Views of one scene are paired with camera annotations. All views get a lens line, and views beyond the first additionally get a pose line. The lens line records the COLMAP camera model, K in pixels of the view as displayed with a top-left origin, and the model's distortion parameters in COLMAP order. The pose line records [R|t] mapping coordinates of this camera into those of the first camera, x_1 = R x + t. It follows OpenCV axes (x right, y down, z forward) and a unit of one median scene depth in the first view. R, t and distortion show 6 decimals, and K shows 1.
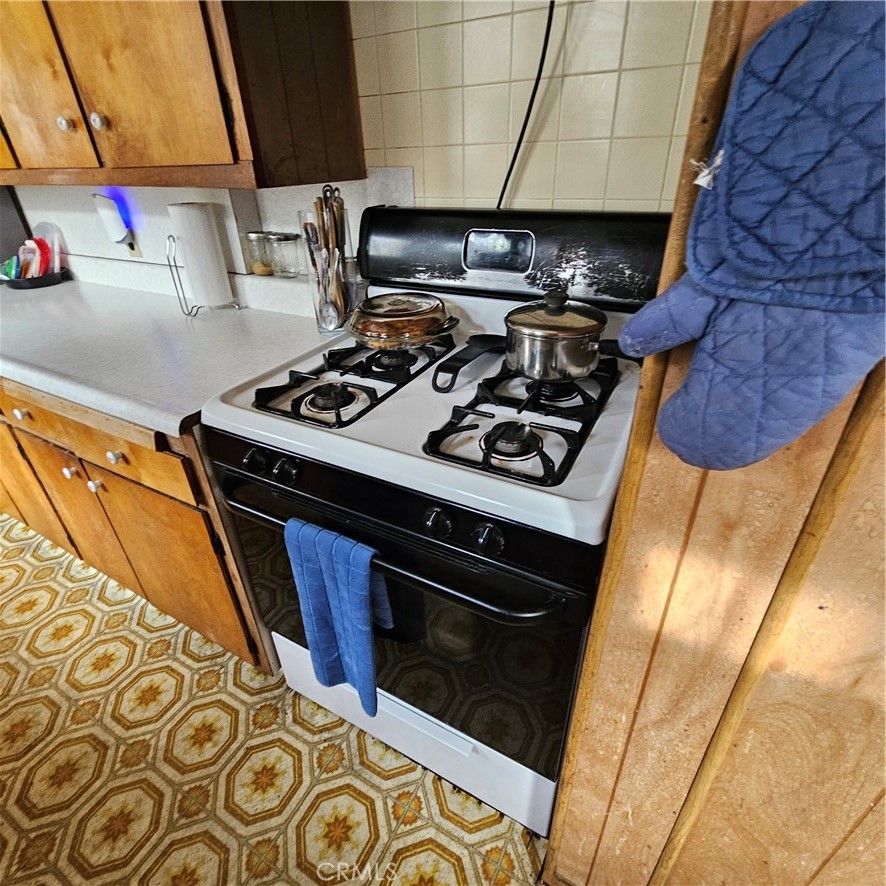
lens RADIAL K [[486.2, 0, 440.9], [0, 486.2, 434.5], [0, 0, 1]] dist [0.001431, -0.002874]
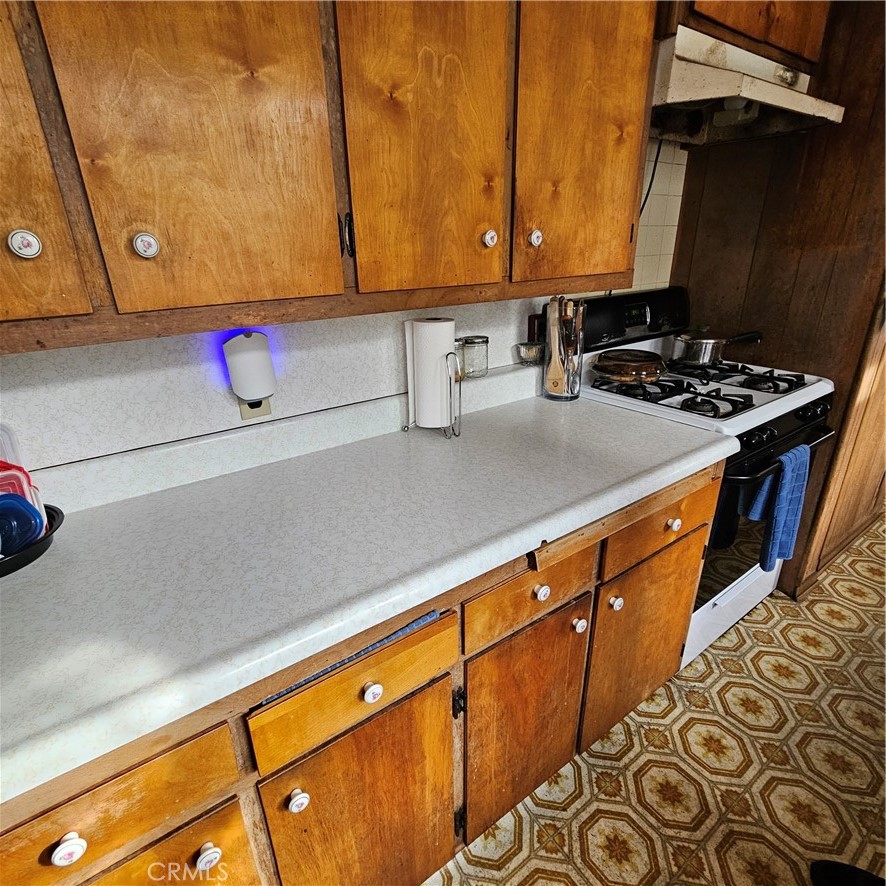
lens RADIAL K [[486.2, 0, 440.0], [0, 486.2, 452.1], [0, 0, 1]] dist [0.001431, -0.002874]
pose [[0.440480, -0.342407, 0.829901, -1.455322], [0.451292, 0.883575, 0.125024, -0.391076], [-0.776088, 0.319457, 0.543723, 0.672987]]
